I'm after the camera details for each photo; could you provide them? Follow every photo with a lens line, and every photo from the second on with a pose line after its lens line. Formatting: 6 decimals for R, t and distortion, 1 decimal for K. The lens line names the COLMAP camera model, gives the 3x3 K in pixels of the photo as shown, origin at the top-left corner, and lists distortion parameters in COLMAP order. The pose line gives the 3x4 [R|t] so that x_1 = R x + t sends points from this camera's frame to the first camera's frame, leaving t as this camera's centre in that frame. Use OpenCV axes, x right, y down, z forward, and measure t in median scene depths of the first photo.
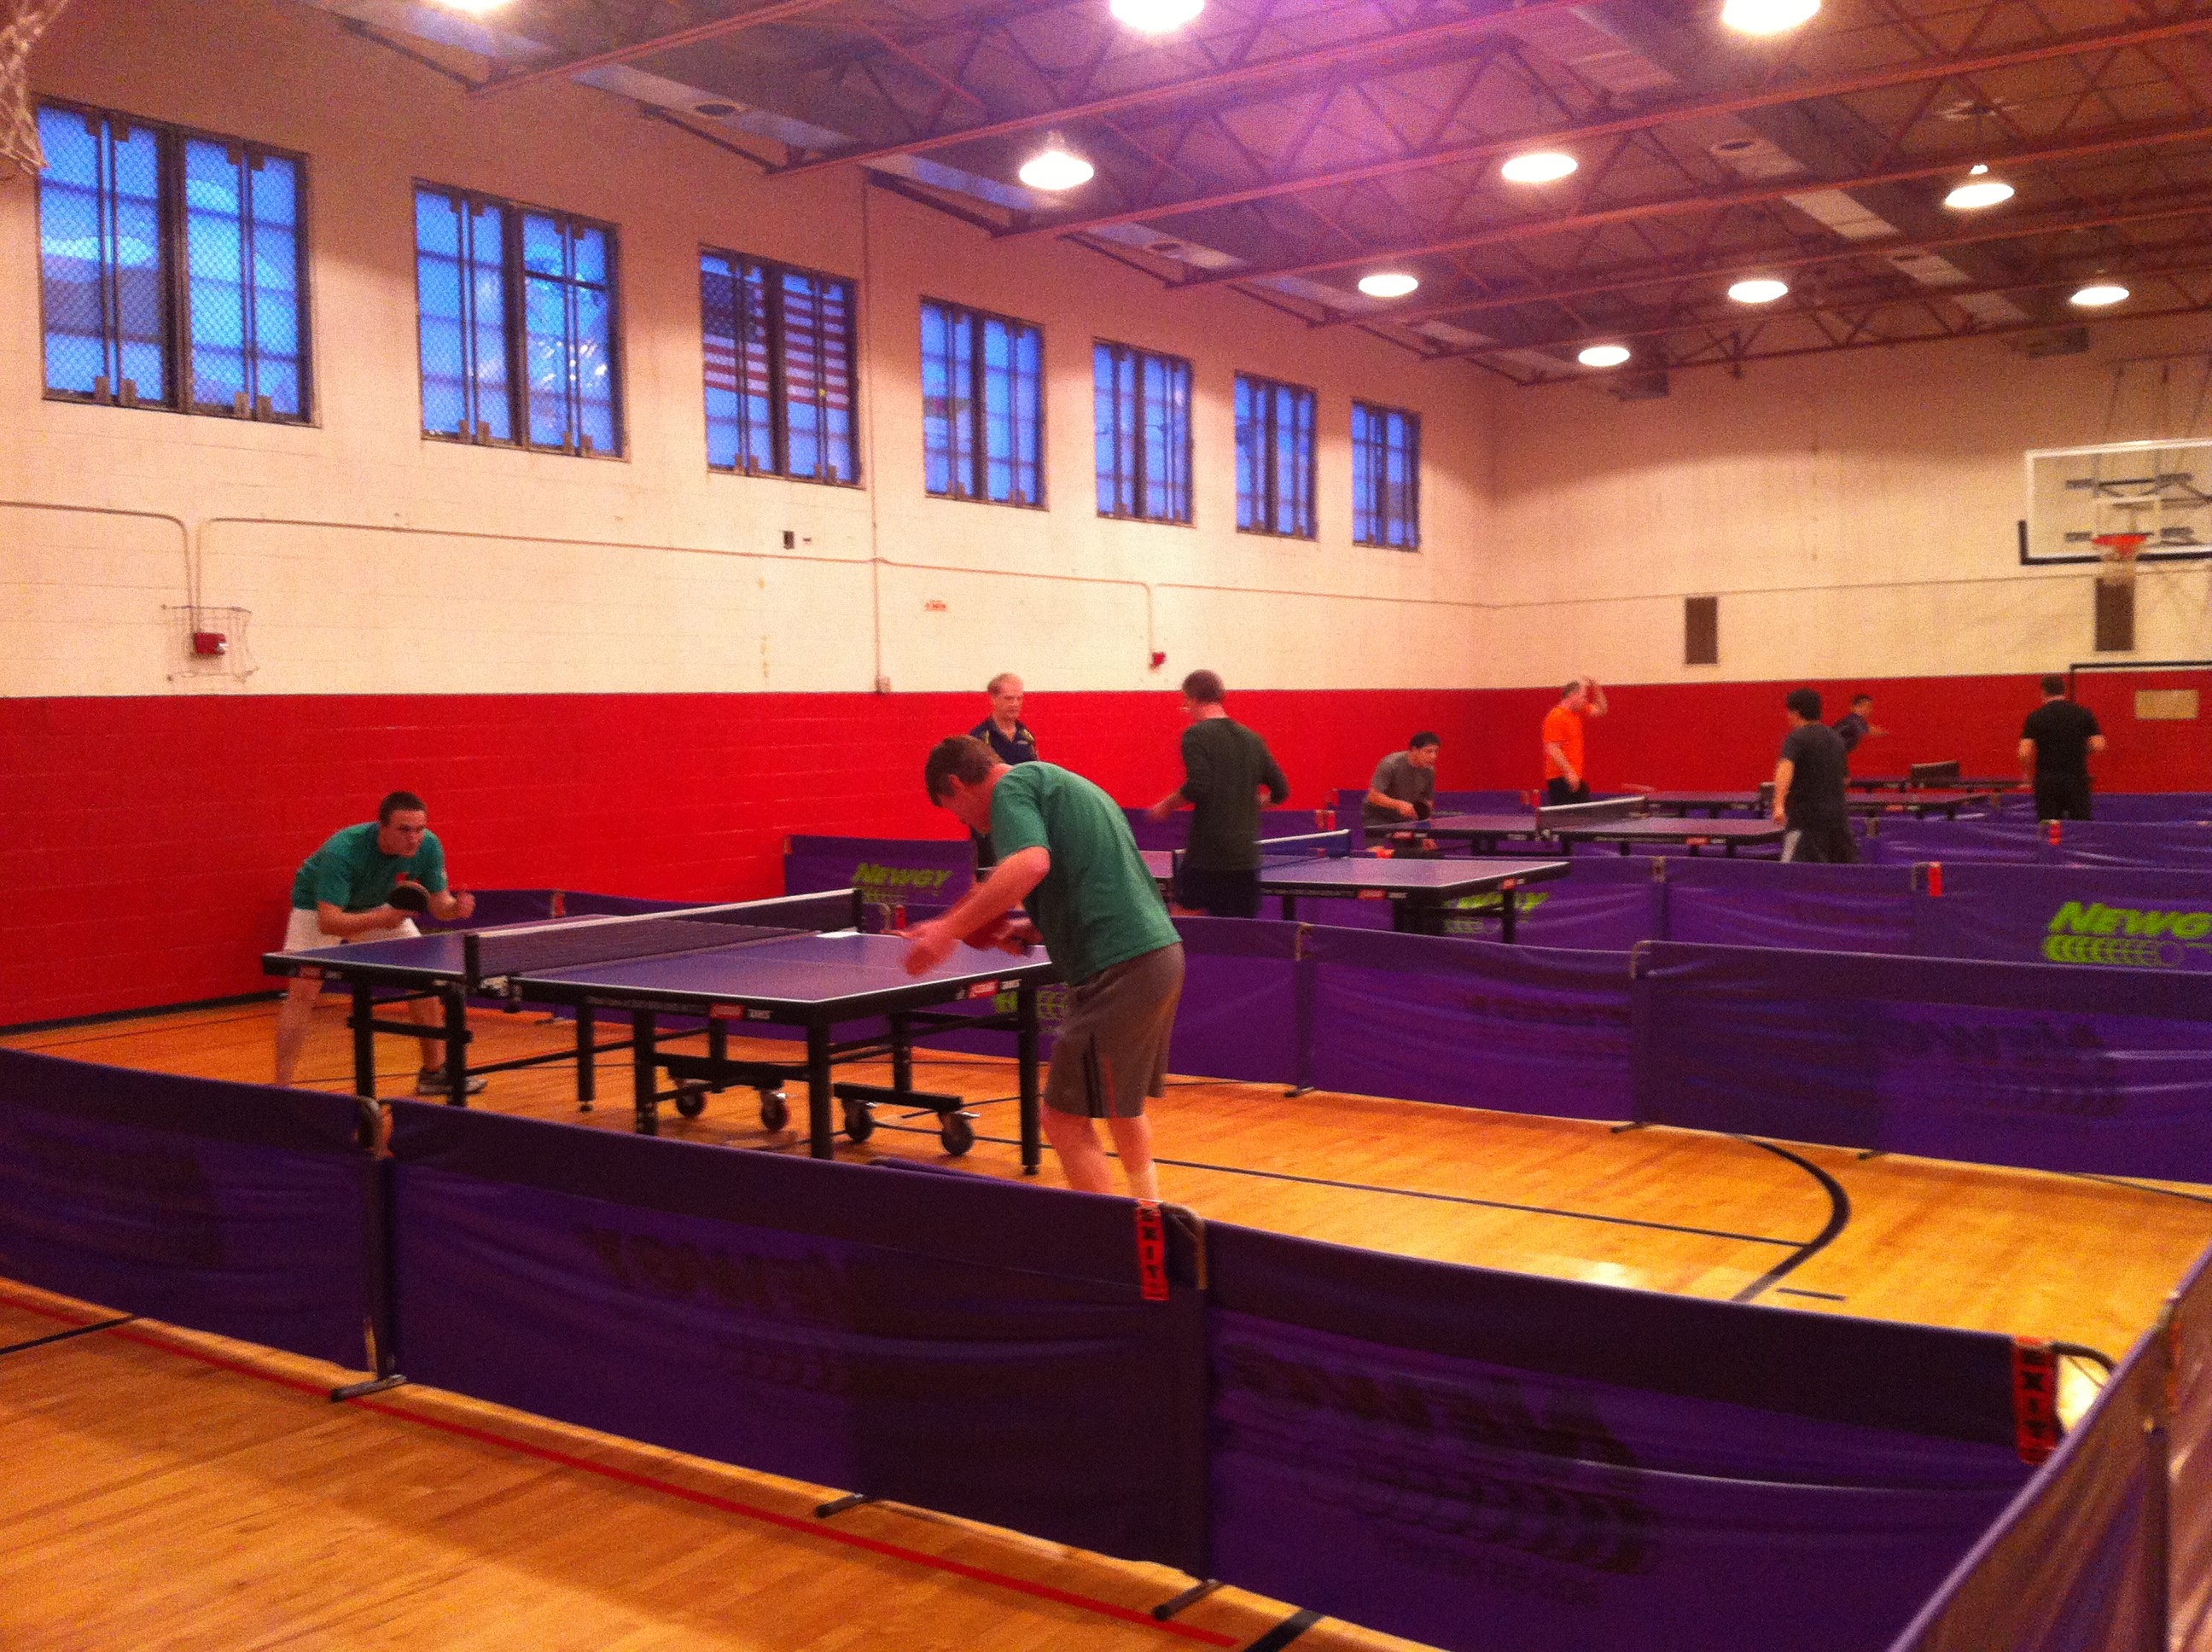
lens RADIAL K [[2123.9, 0, 1106.0], [0, 2123.9, 826.0], [0, 0, 1]] dist [0.103803, -0.328747]
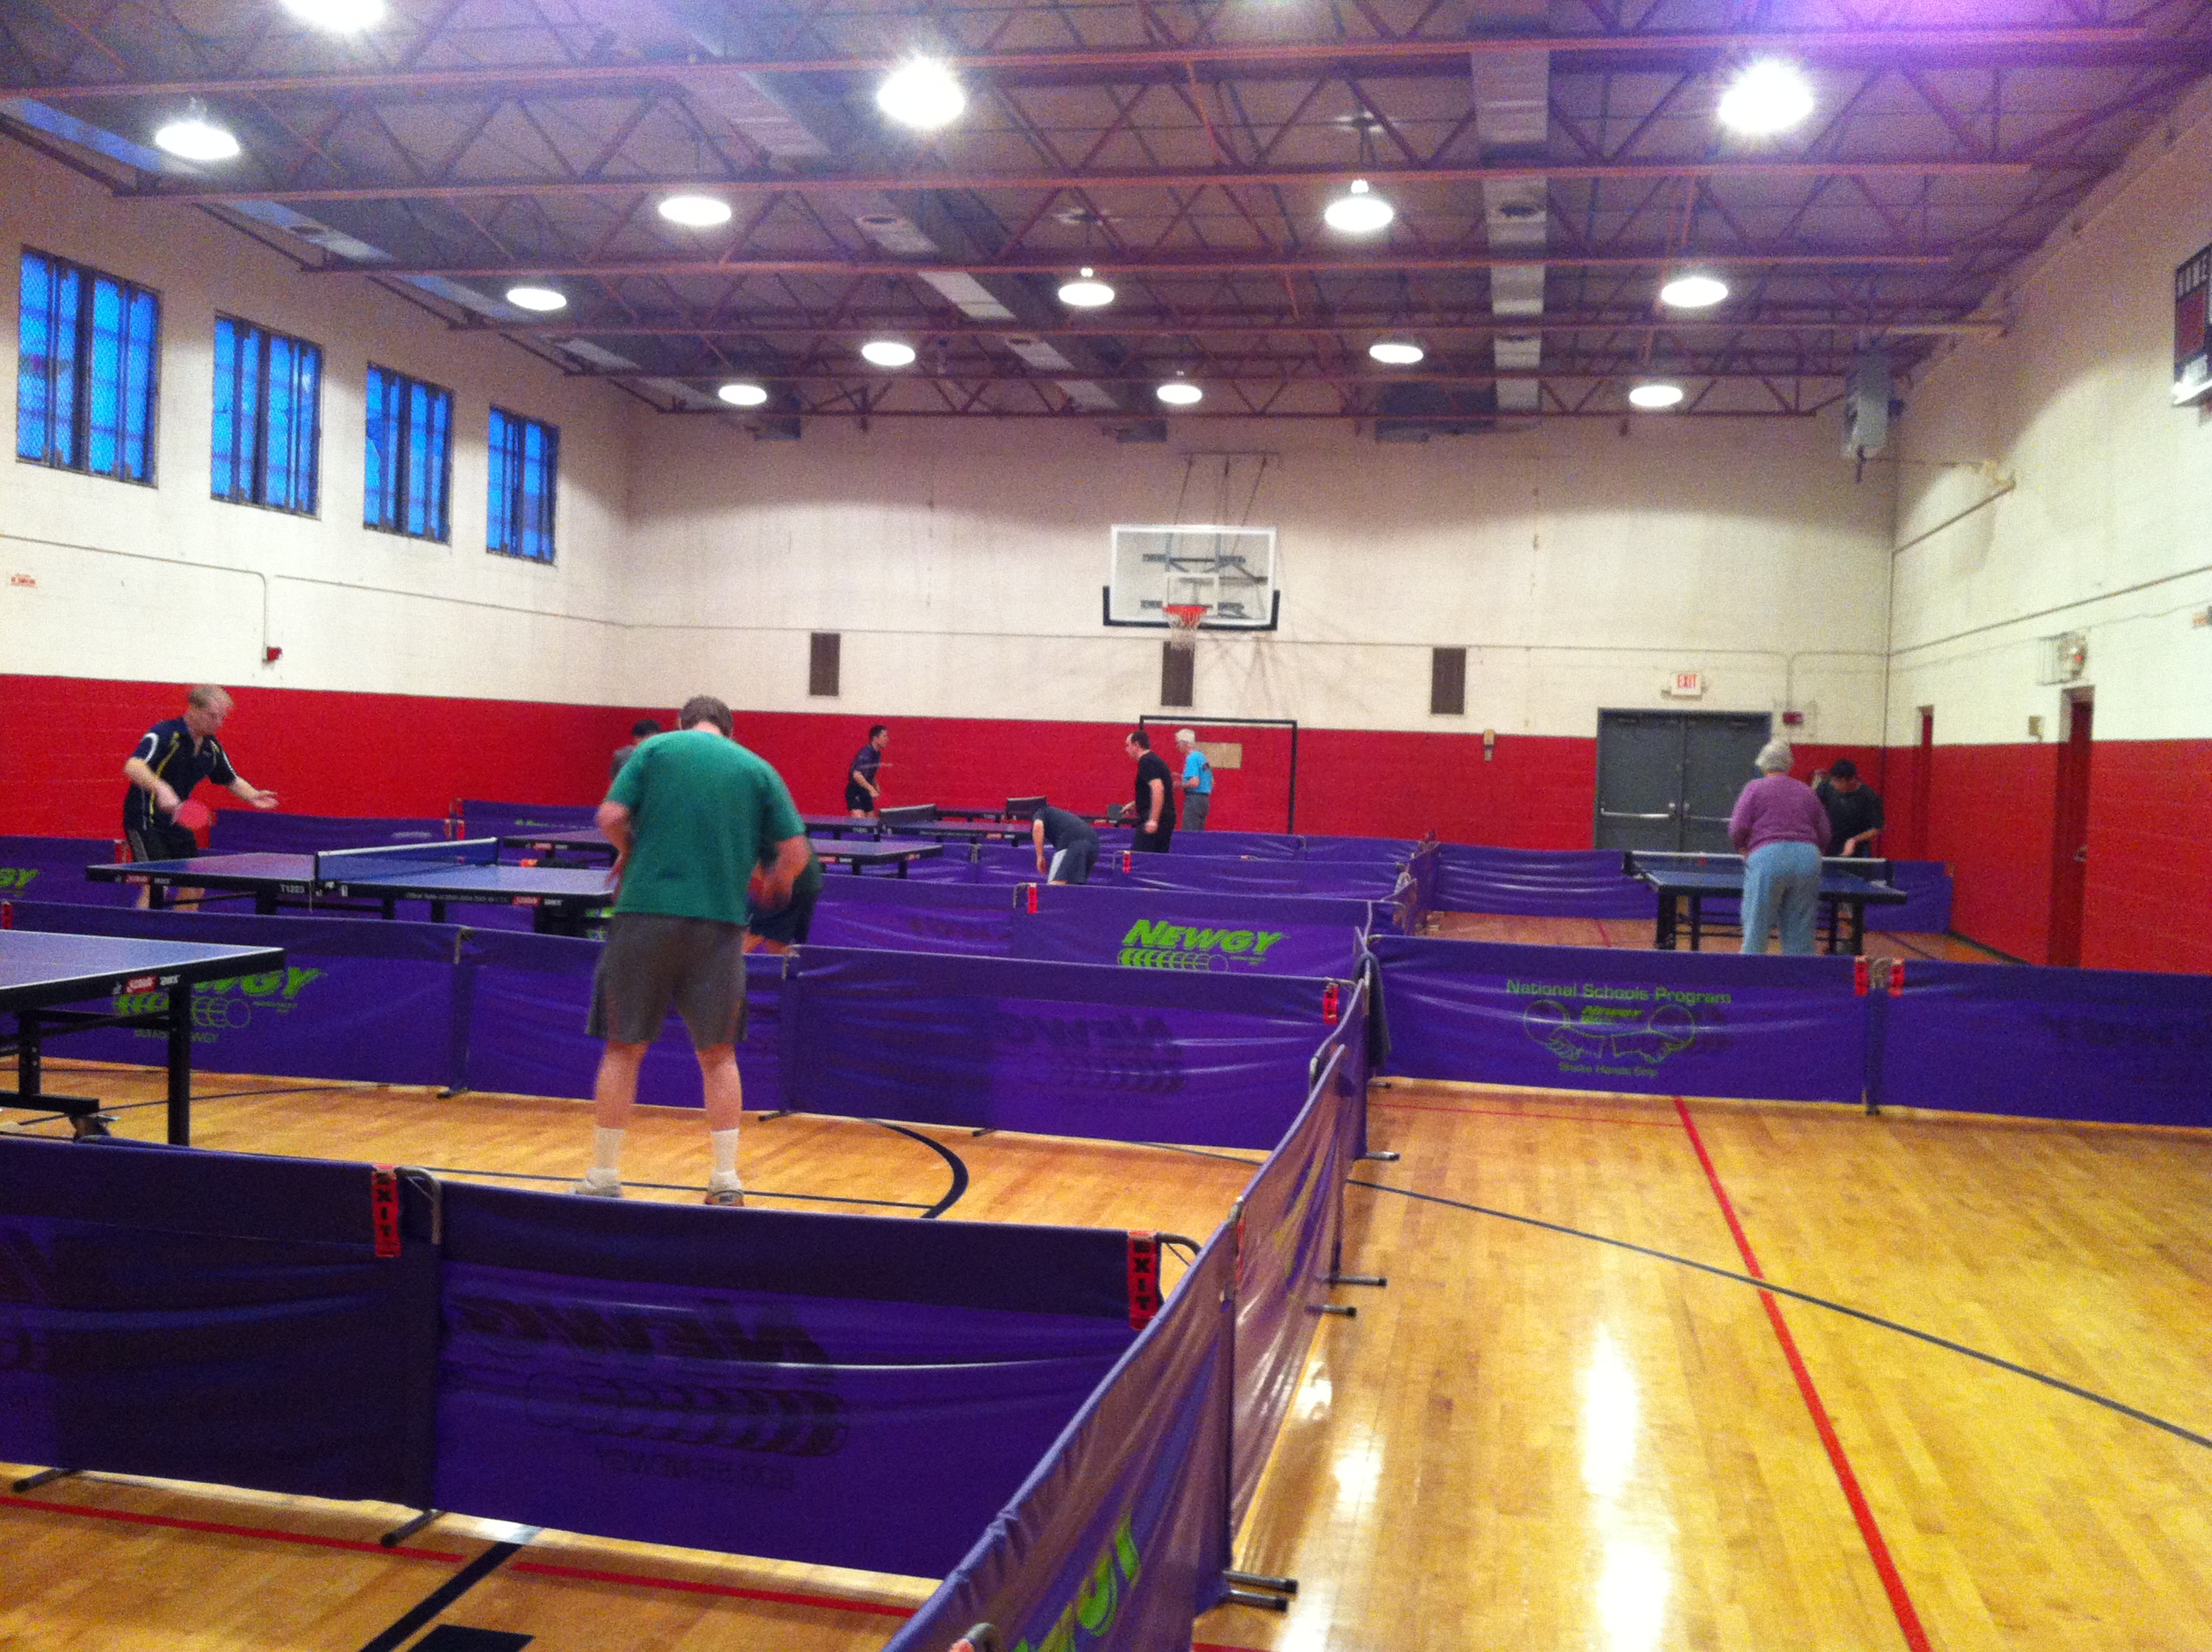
lens RADIAL K [[2123.9, 0, 1106.0], [0, 2123.9, 826.0], [0, 0, 1]] dist [0.103803, -0.328747]
pose [[0.915202, 0.036481, 0.401342, -0.022879], [-0.032619, 0.999332, -0.016453, 0.002844], [-0.401674, 0.001967, 0.915781, -0.035652]]
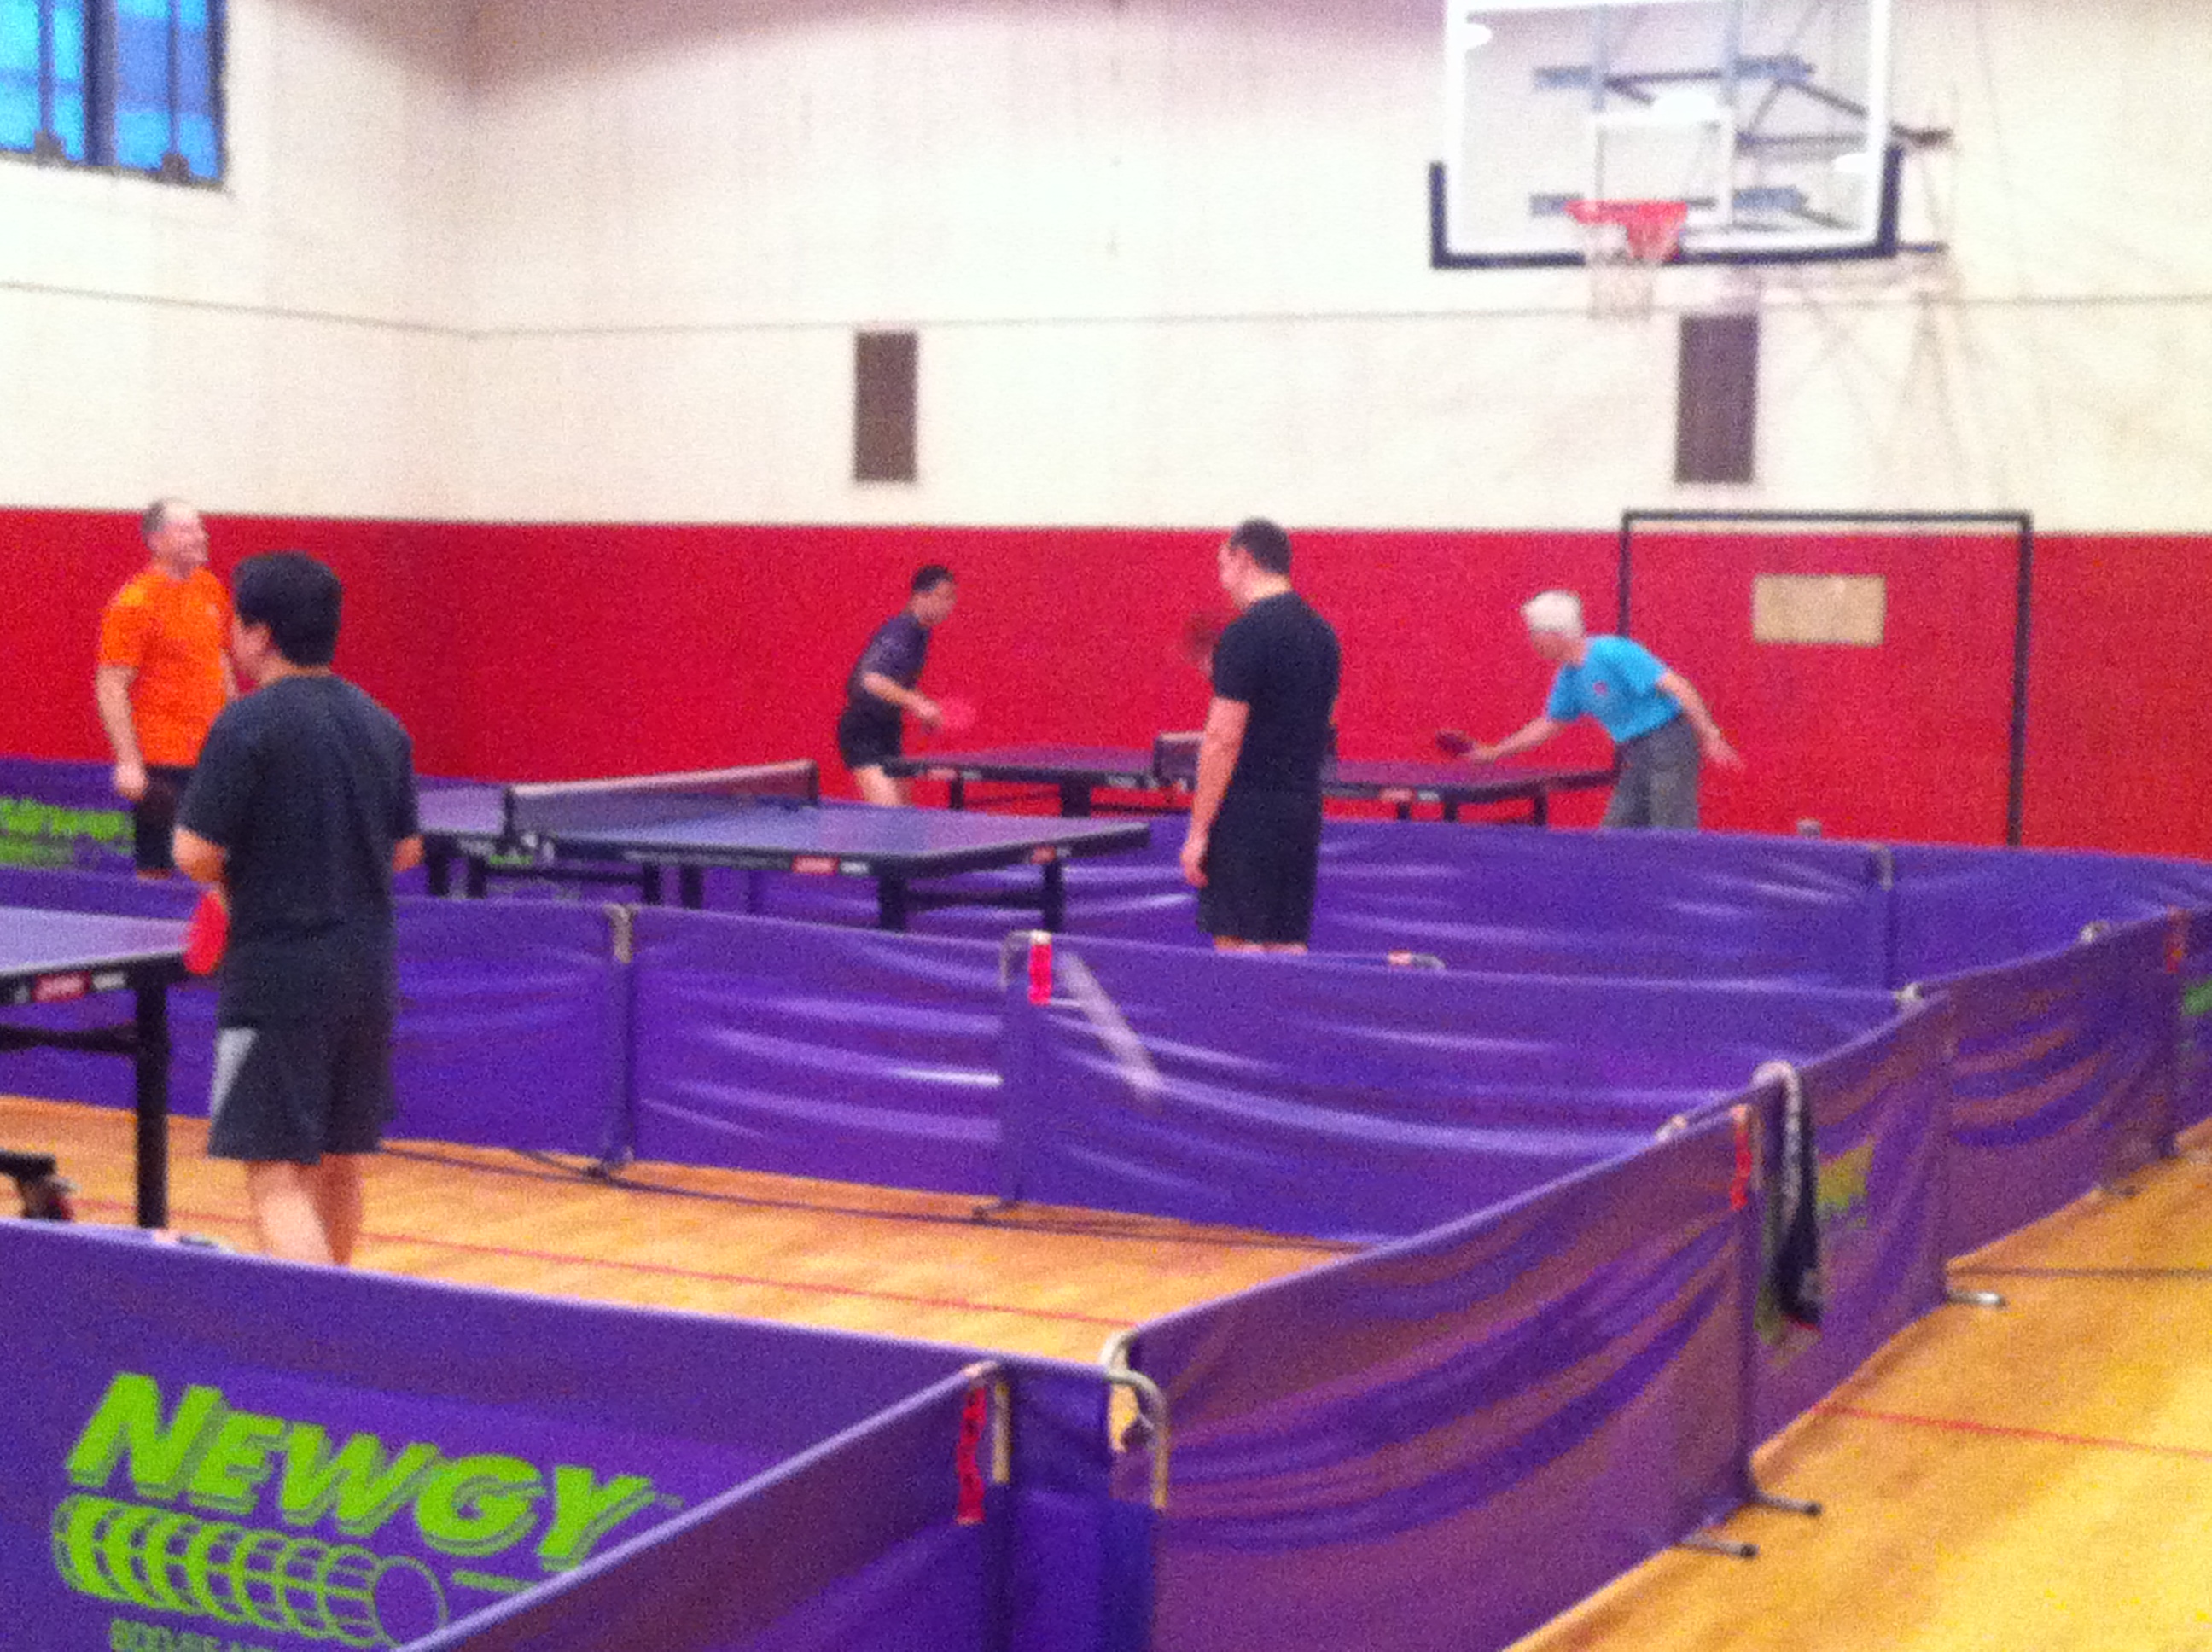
lens RADIAL K [[3671.8, 0, 1106.0], [0, 3671.8, 826.0], [0, 0, 1]] dist [0.085640, -0.017679]
pose [[0.990890, 0.026057, 0.132129, 0.348182], [-0.028514, 0.999453, 0.016740, -0.028971], [-0.131620, -0.020355, 0.991091, 0.369926]]
